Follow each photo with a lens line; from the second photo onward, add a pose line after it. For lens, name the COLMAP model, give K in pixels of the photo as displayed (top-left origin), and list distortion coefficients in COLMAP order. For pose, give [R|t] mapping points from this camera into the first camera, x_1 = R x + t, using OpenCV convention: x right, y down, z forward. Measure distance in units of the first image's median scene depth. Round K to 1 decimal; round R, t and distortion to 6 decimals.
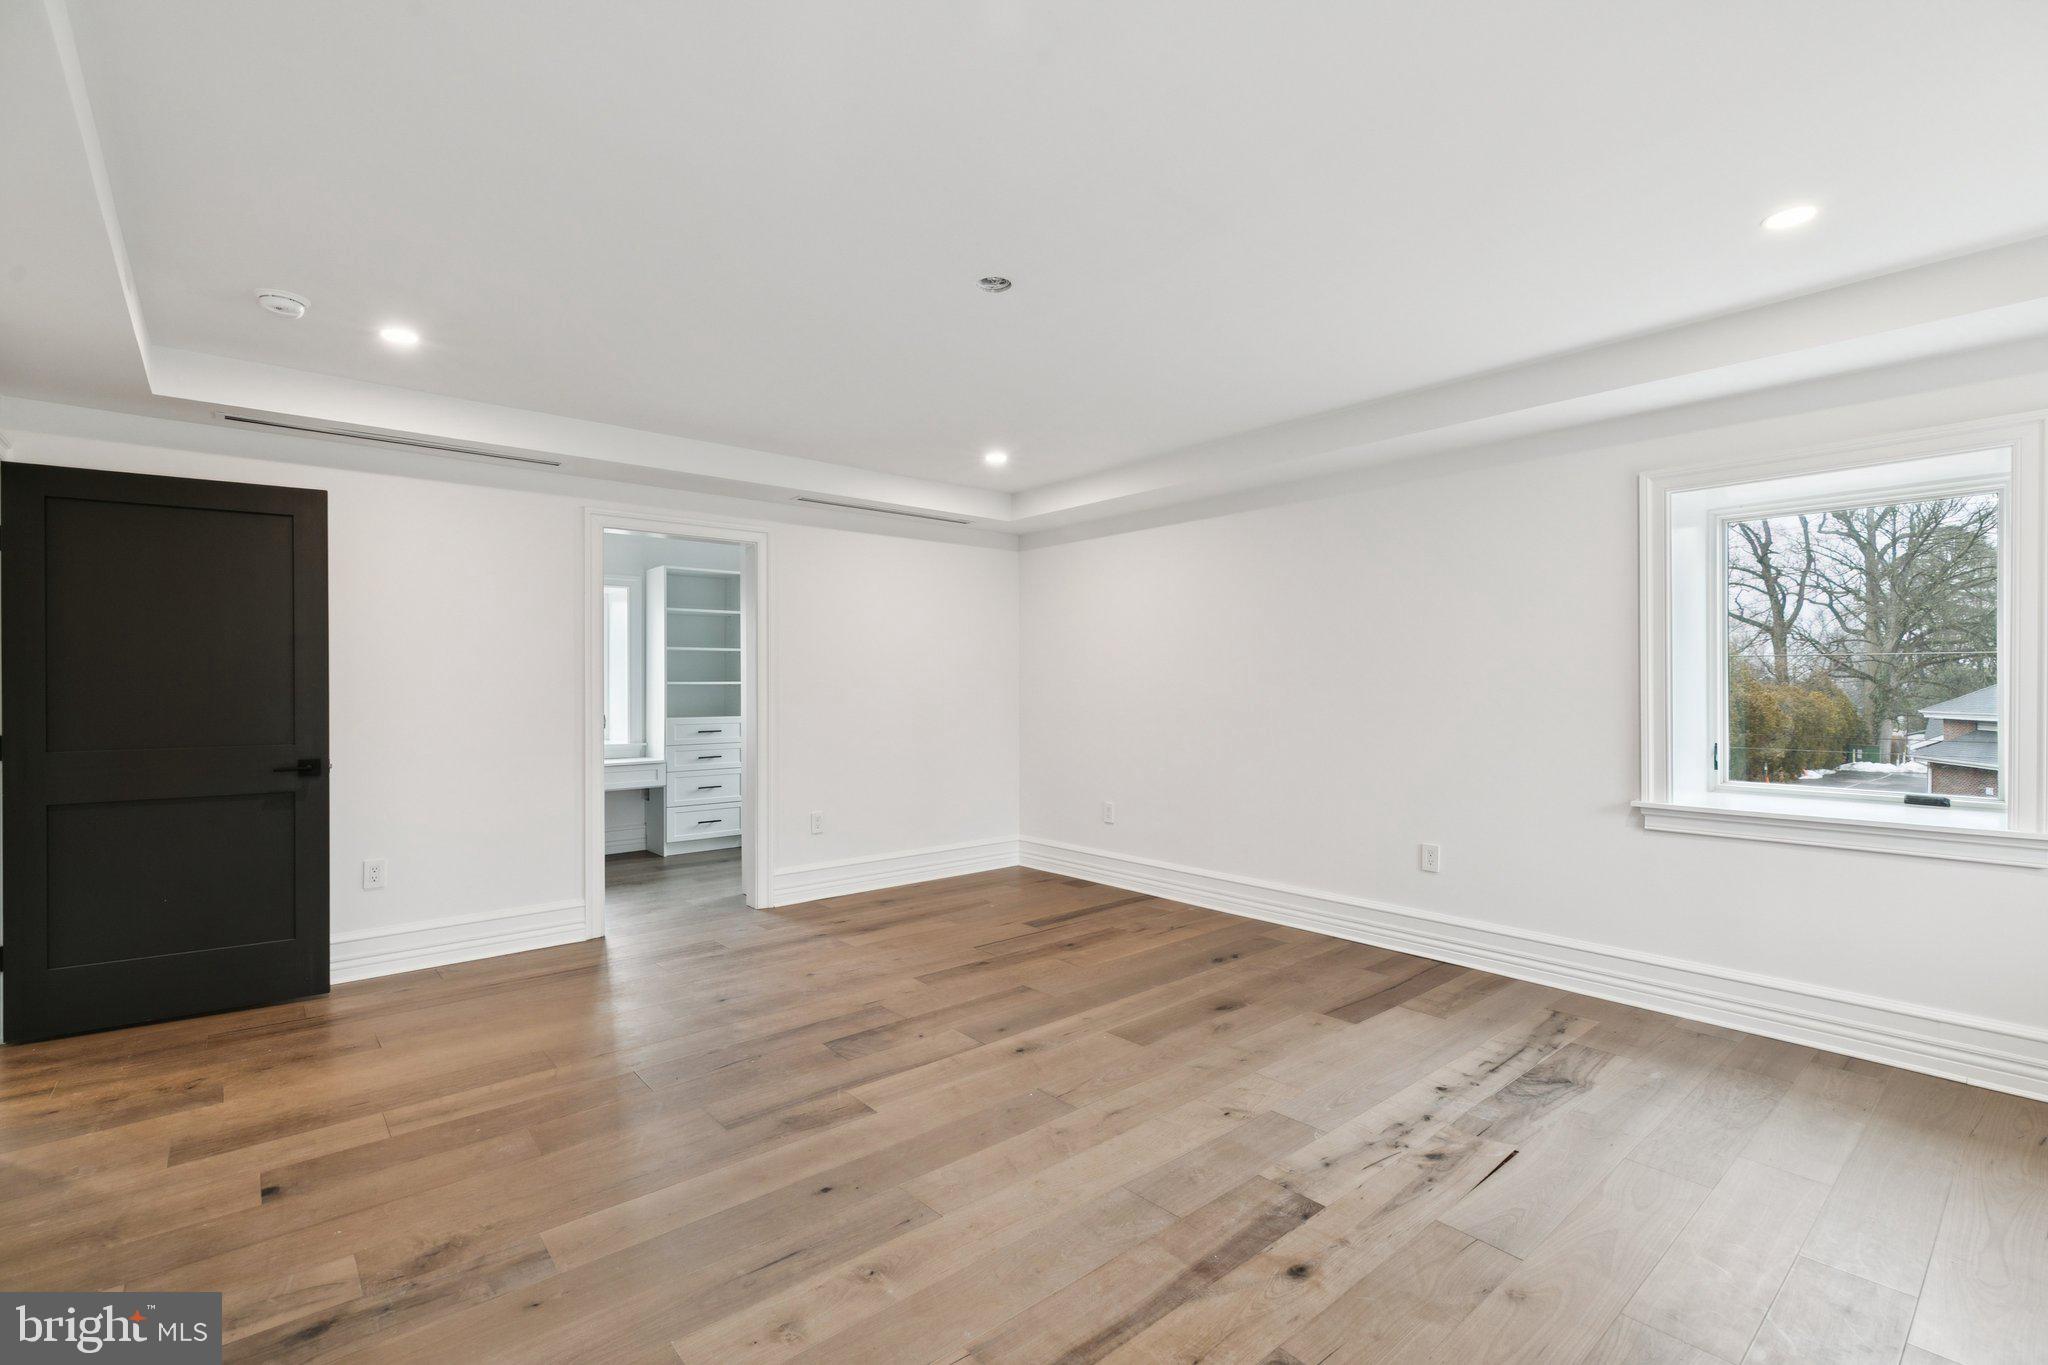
lens RADIAL K [[937.7, 0, 1030.2], [0, 937.7, 683.0], [0, 0, 1]] dist [0.004779, -0.001683]
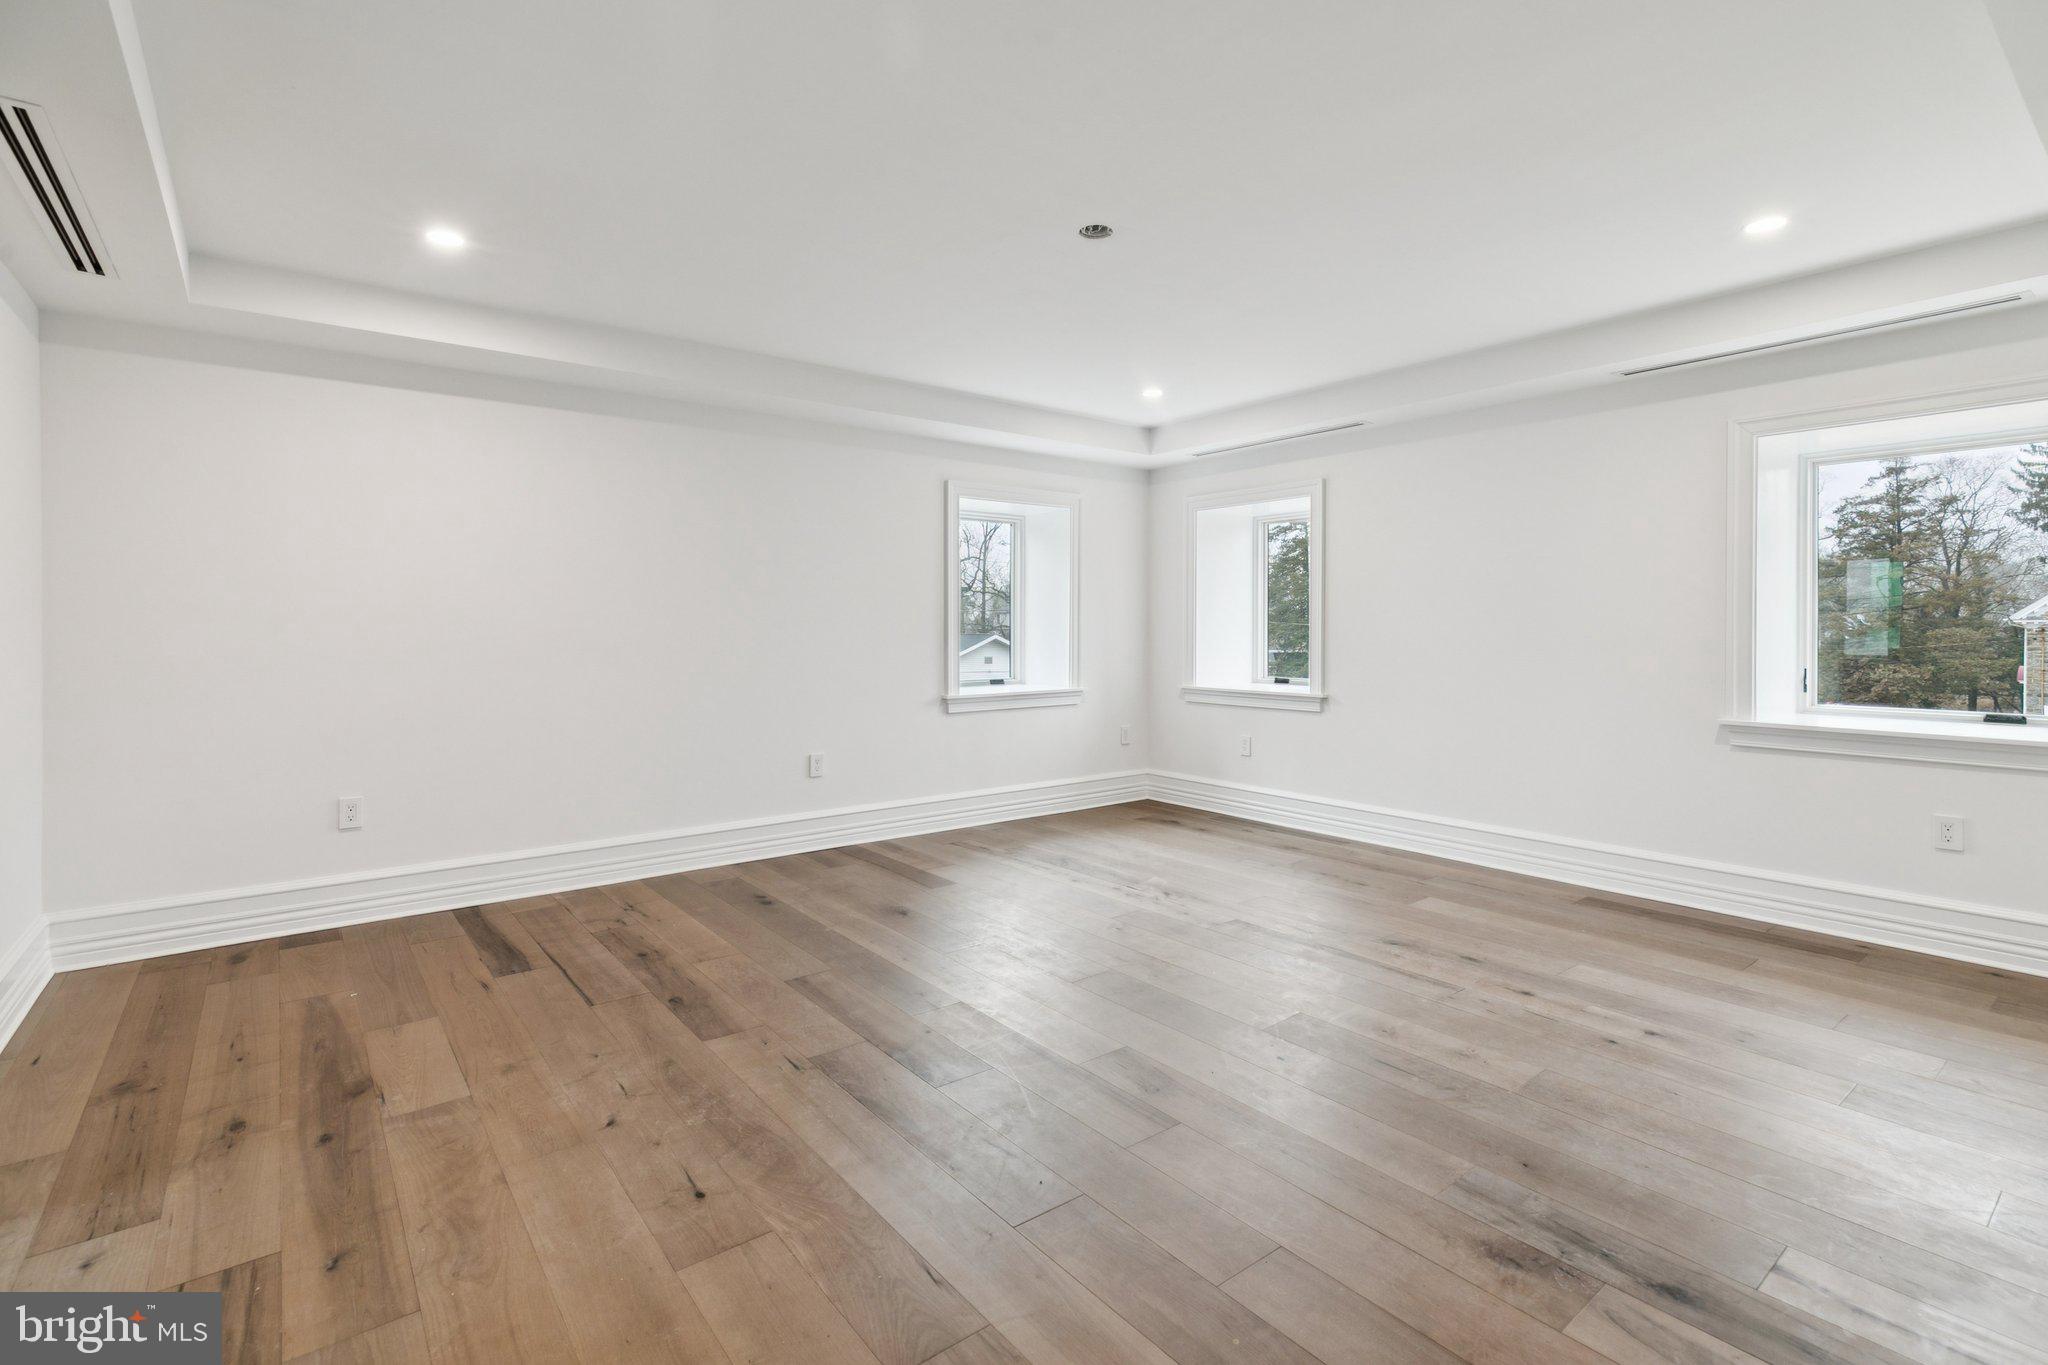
lens RADIAL K [[937.7, 0, 1034.9], [0, 937.7, 633.3], [0, 0, 1]] dist [0.004779, -0.001683]
pose [[0.042576, -0.004302, 0.999084, -0.834576], [0.002158, 0.999989, 0.004214, 0.019923], [-0.999091, 0.001976, 0.042585, 0.775621]]
